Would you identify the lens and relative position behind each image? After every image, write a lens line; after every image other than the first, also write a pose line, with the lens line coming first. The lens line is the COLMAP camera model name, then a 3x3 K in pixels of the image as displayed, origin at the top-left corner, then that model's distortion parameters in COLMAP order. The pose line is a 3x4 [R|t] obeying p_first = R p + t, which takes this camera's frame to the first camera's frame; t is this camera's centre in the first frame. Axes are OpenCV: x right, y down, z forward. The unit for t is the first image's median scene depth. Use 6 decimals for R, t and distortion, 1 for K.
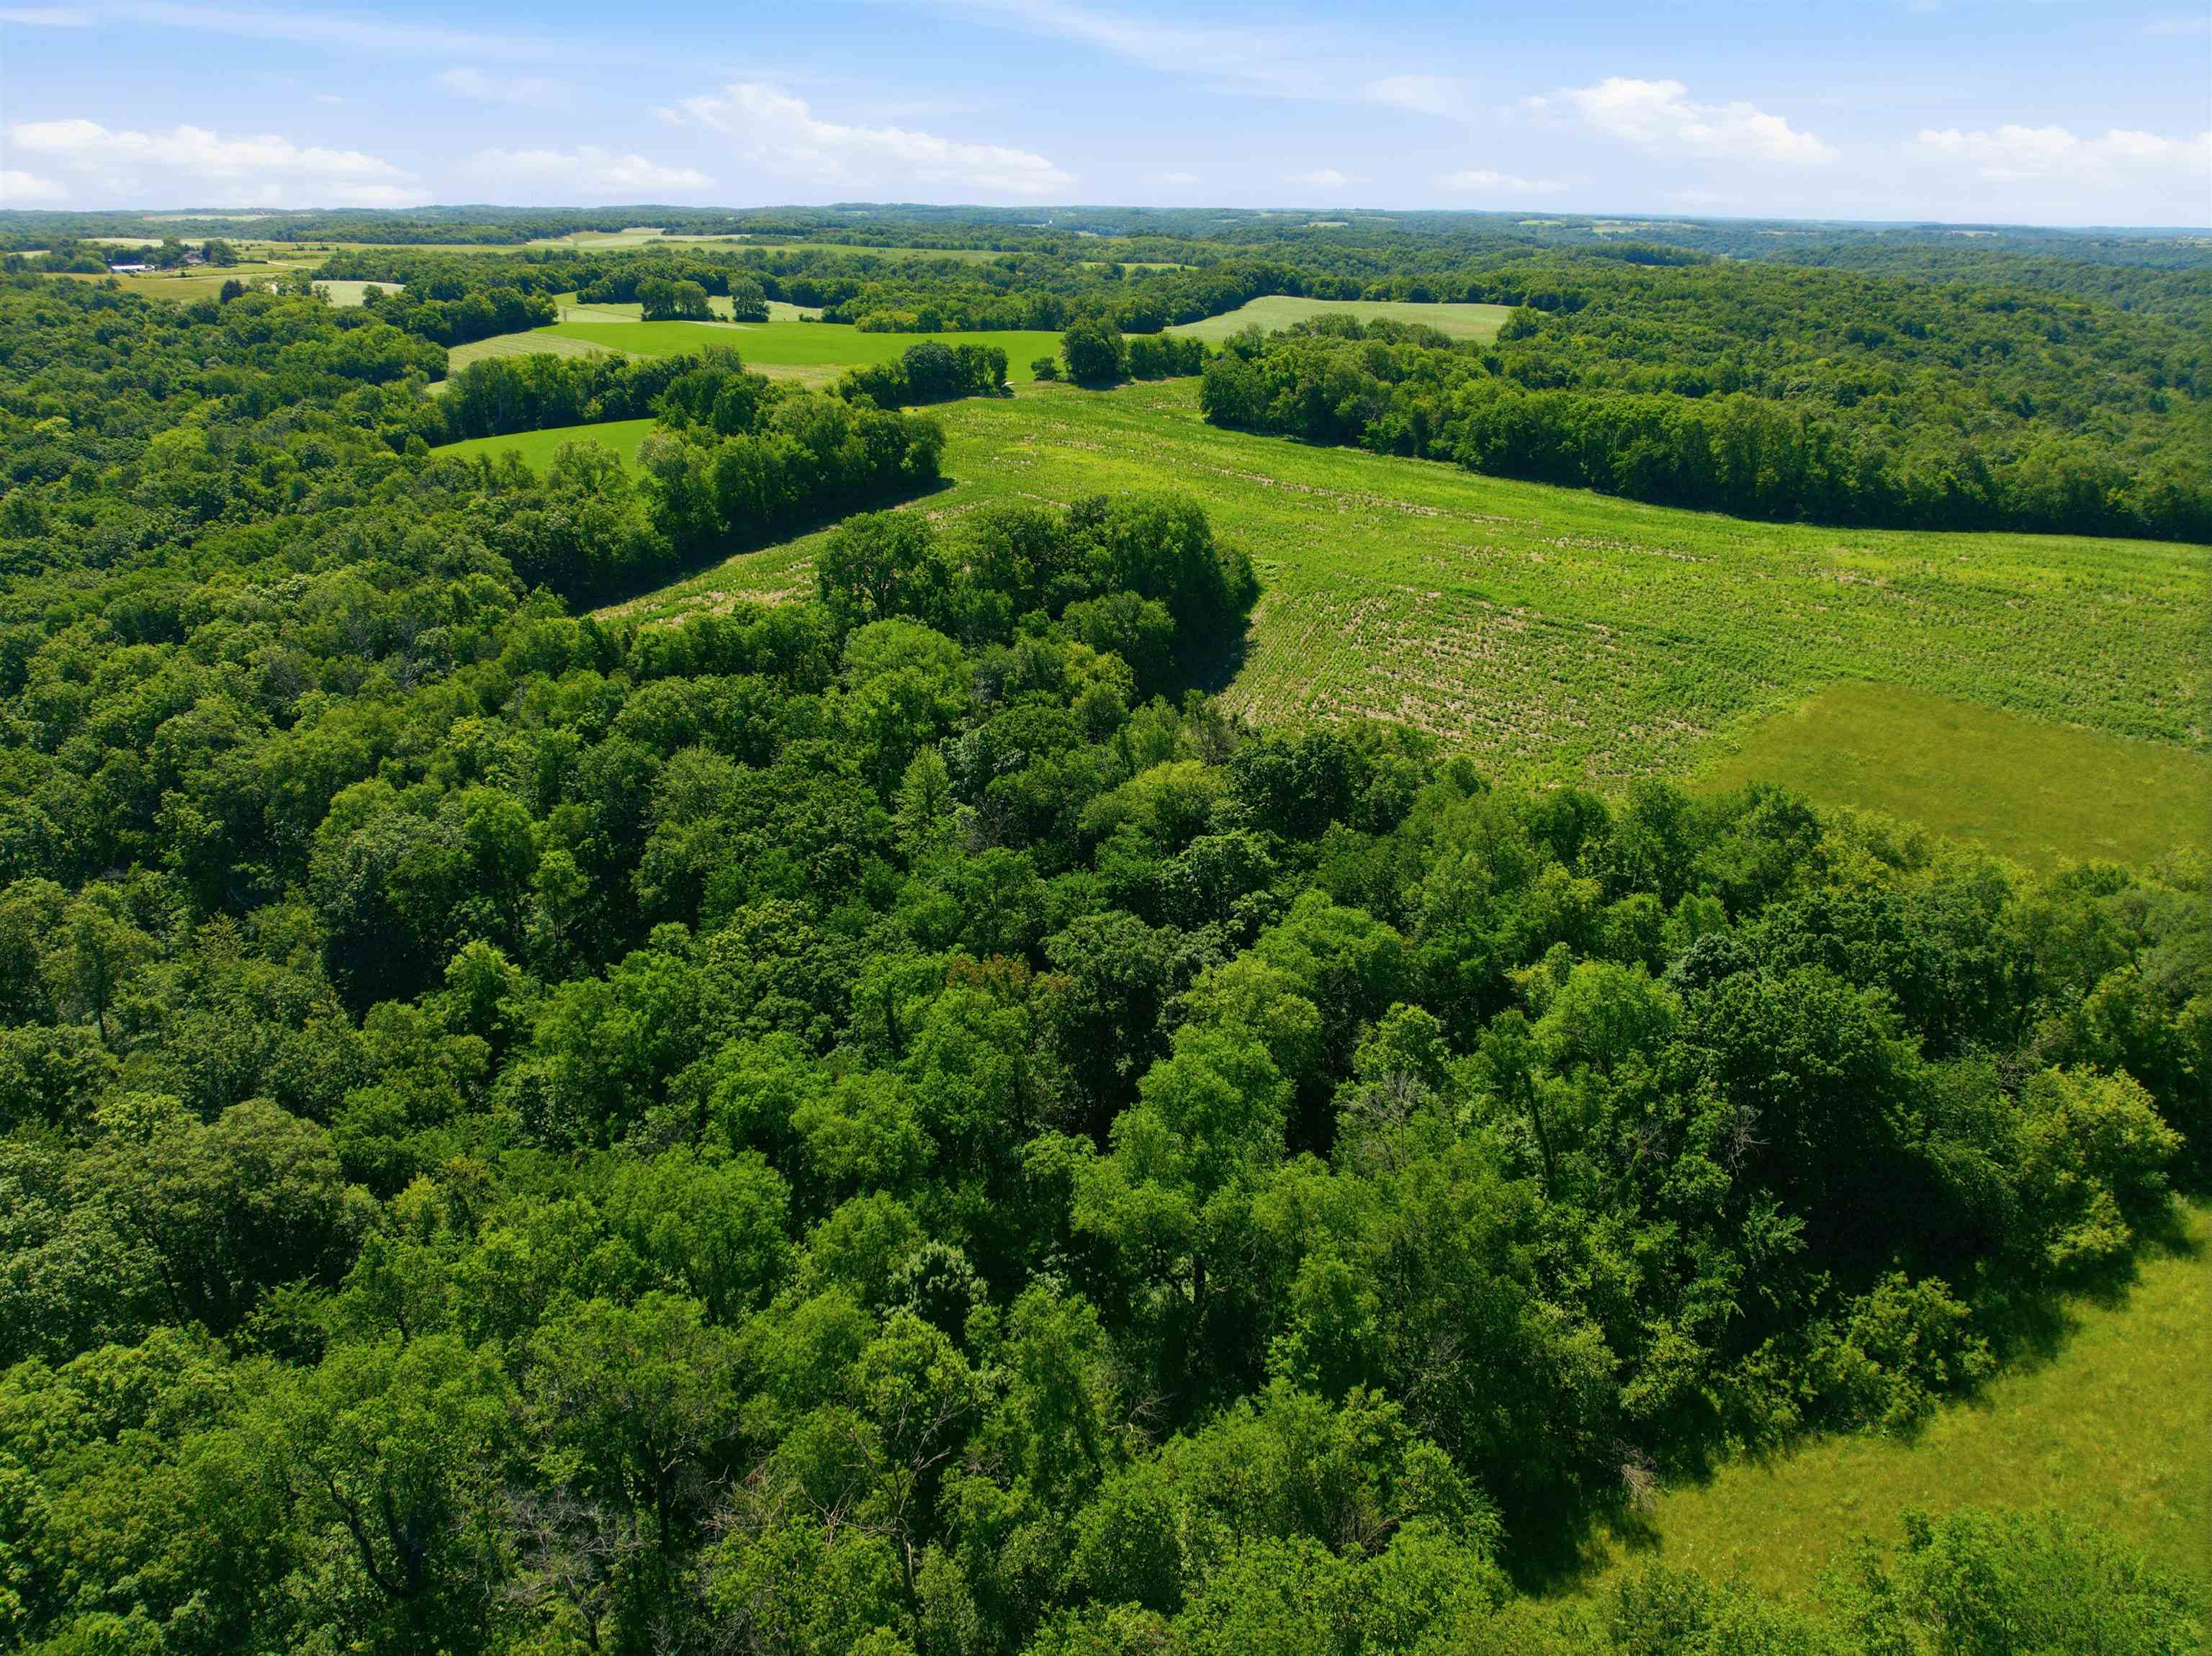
lens RADIAL K [[1555.0, 0, 1102.2], [0, 1555.0, 831.0], [0, 0, 1]] dist [-0.038286, -0.006926]
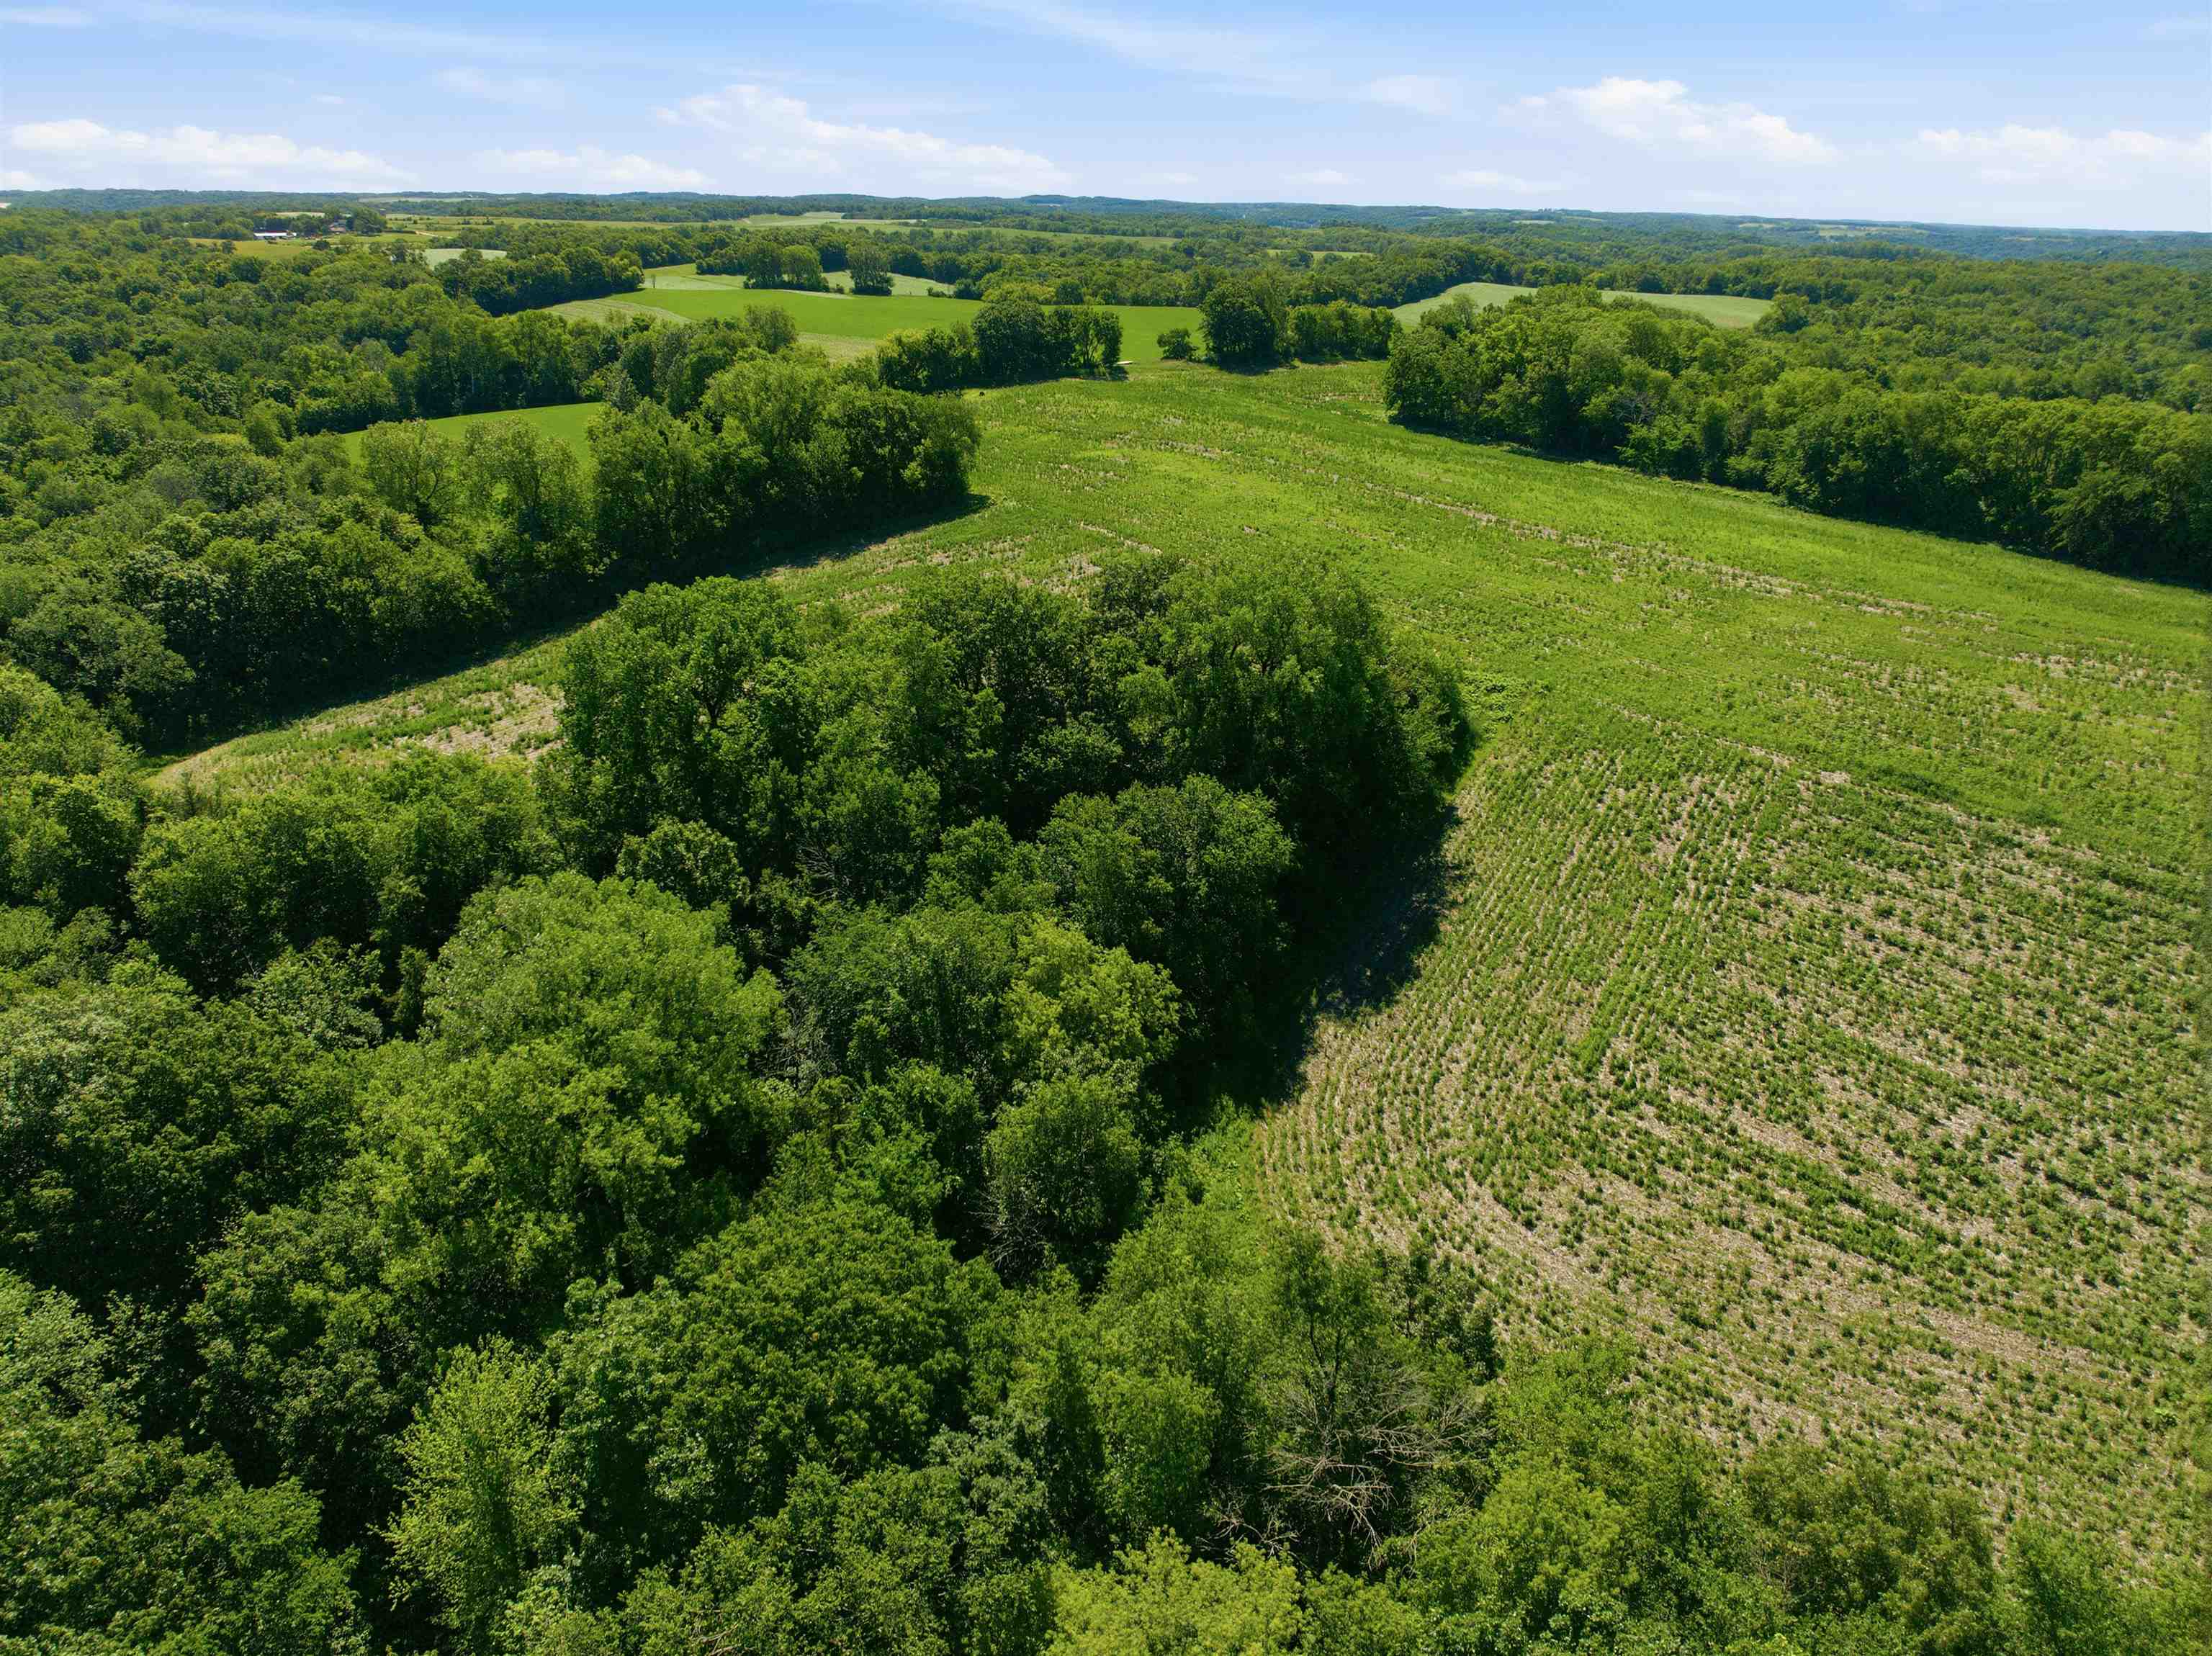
lens RADIAL K [[1555.0, 0, 1102.3], [0, 1555.0, 822.1], [0, 0, 1]] dist [-0.038286, -0.006926]
pose [[0.992976, 0.052237, -0.106157, 0.022034], [-0.052686, 0.998610, -0.001424, -0.078281], [0.105935, 0.007008, 0.994348, 0.304070]]
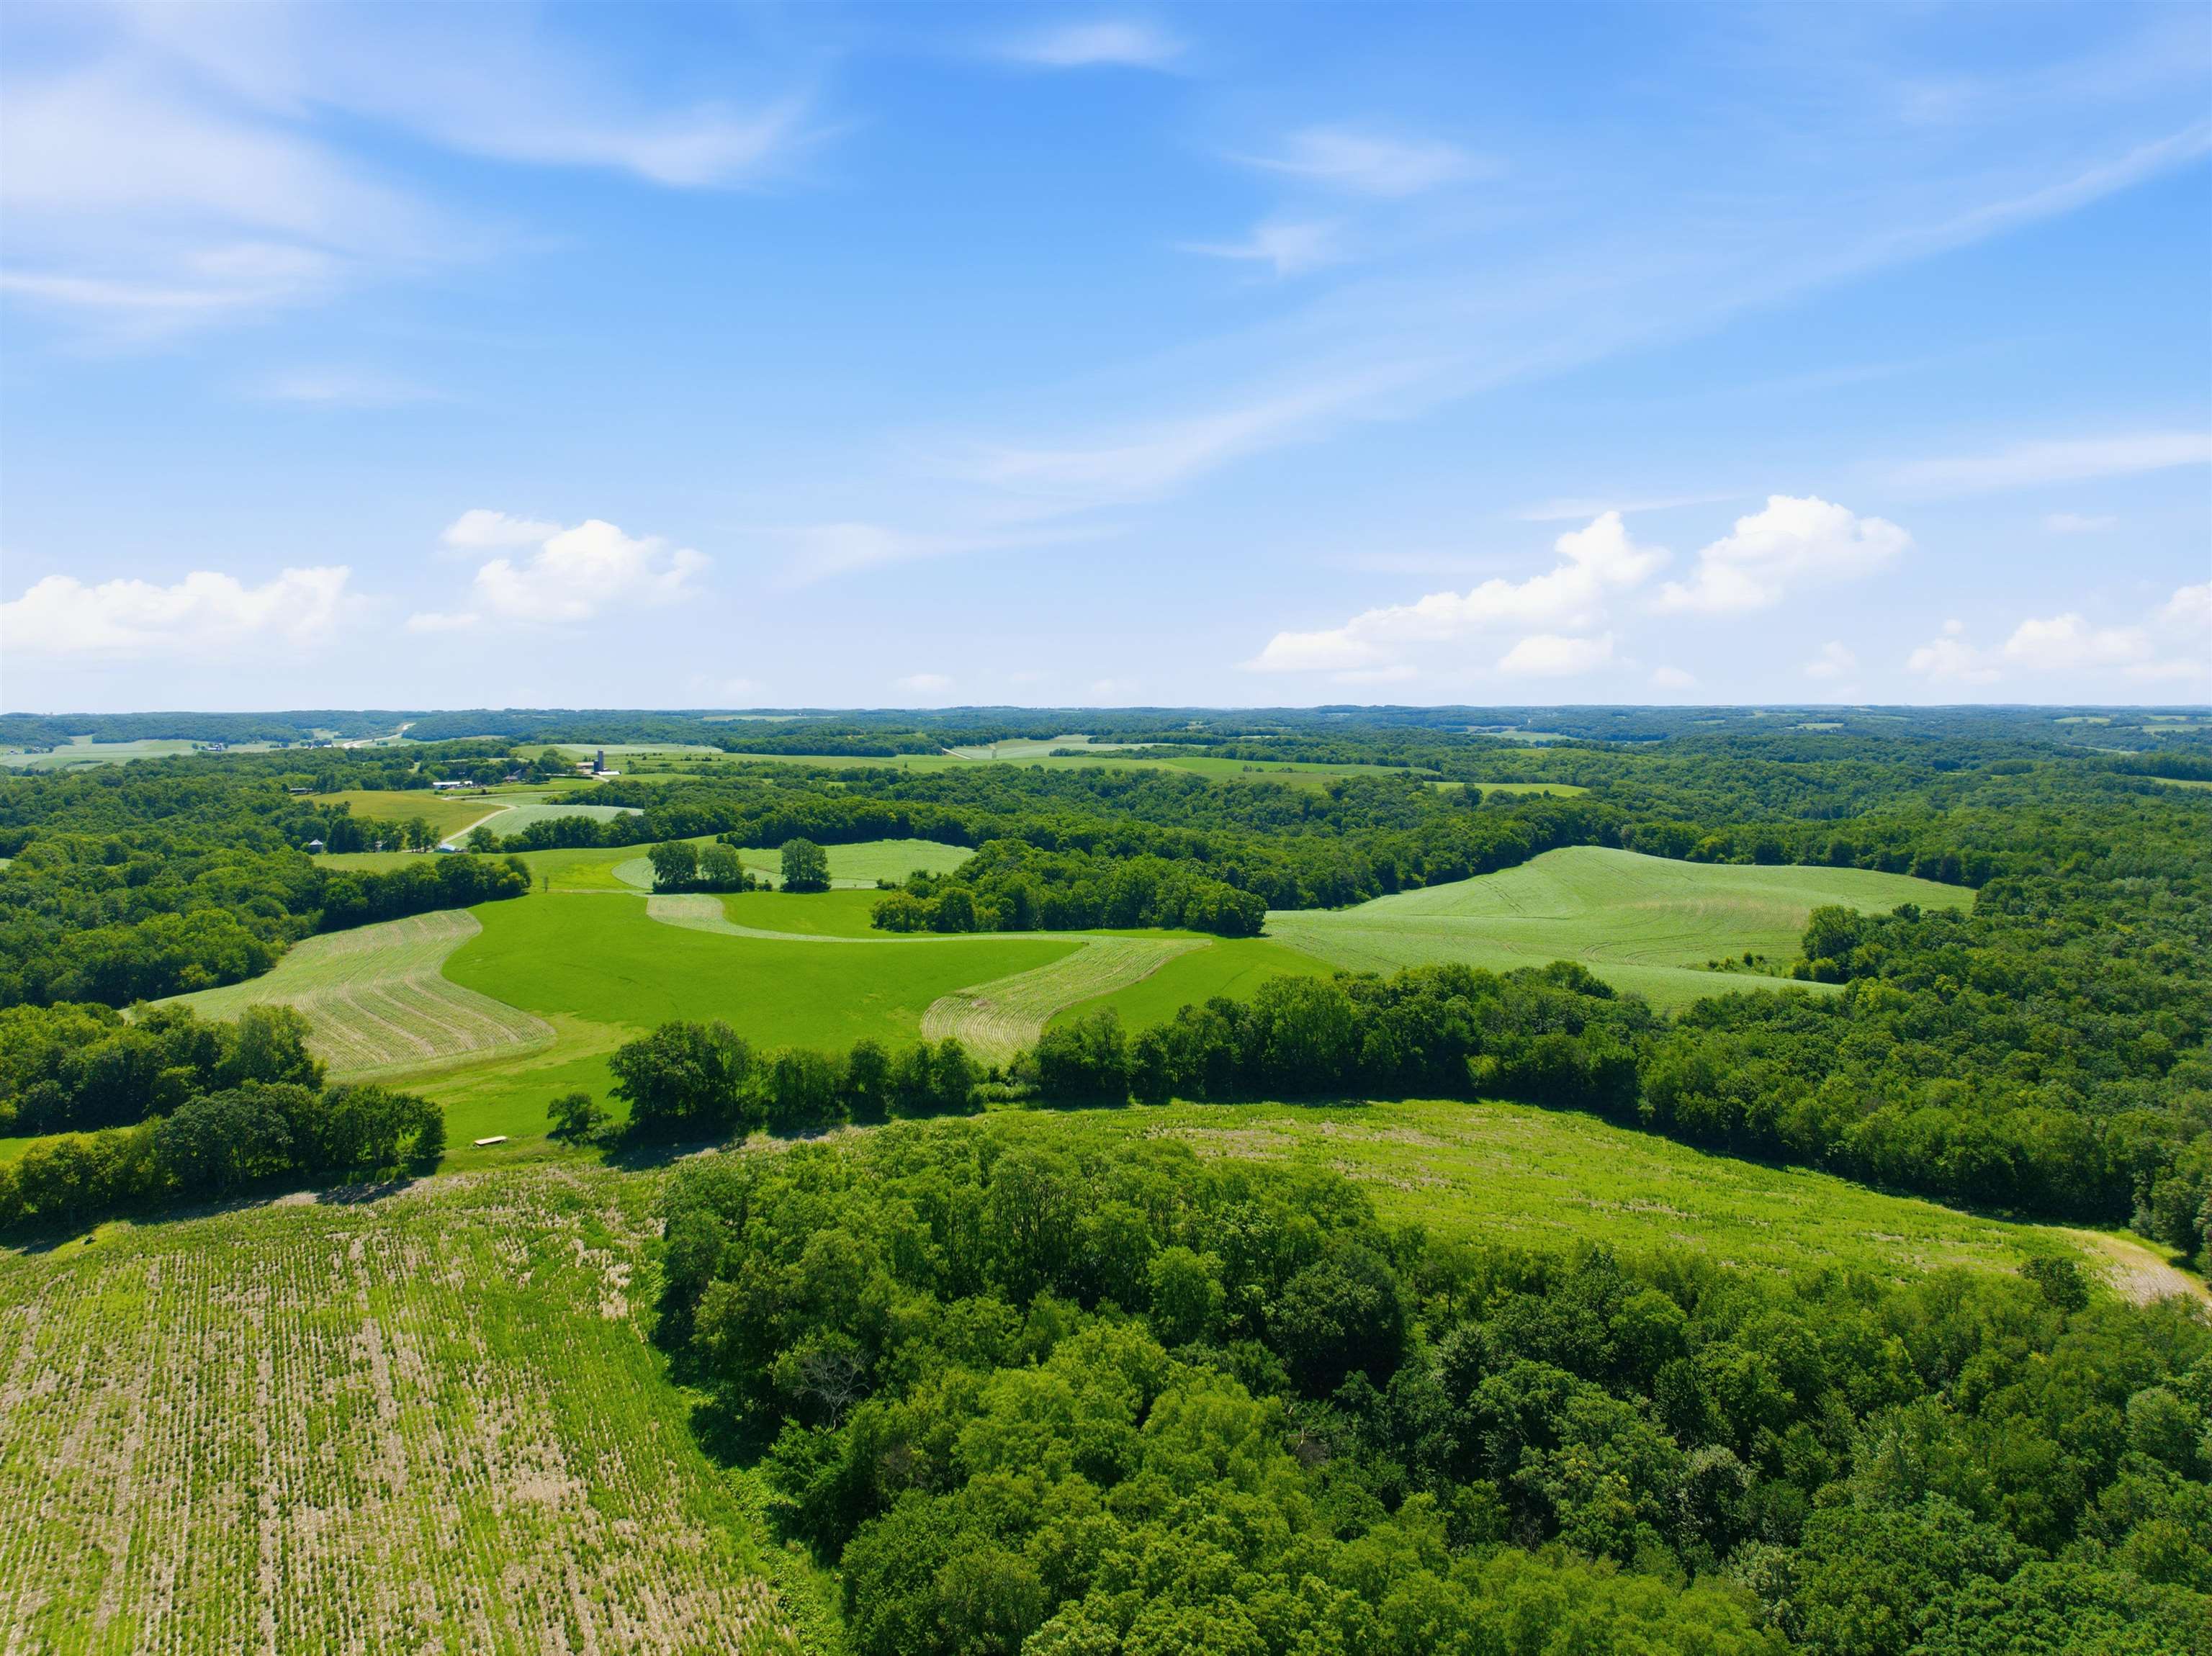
lens RADIAL K [[1555.0, 0, 1104.5], [0, 1555.0, 817.4], [0, 0, 1]] dist [-0.038286, -0.006926]
pose [[0.949062, 0.012891, -0.314826, 0.366581], [-0.108886, 0.951025, -0.289303, -0.305659], [0.295678, 0.308846, 0.903985, 0.619617]]
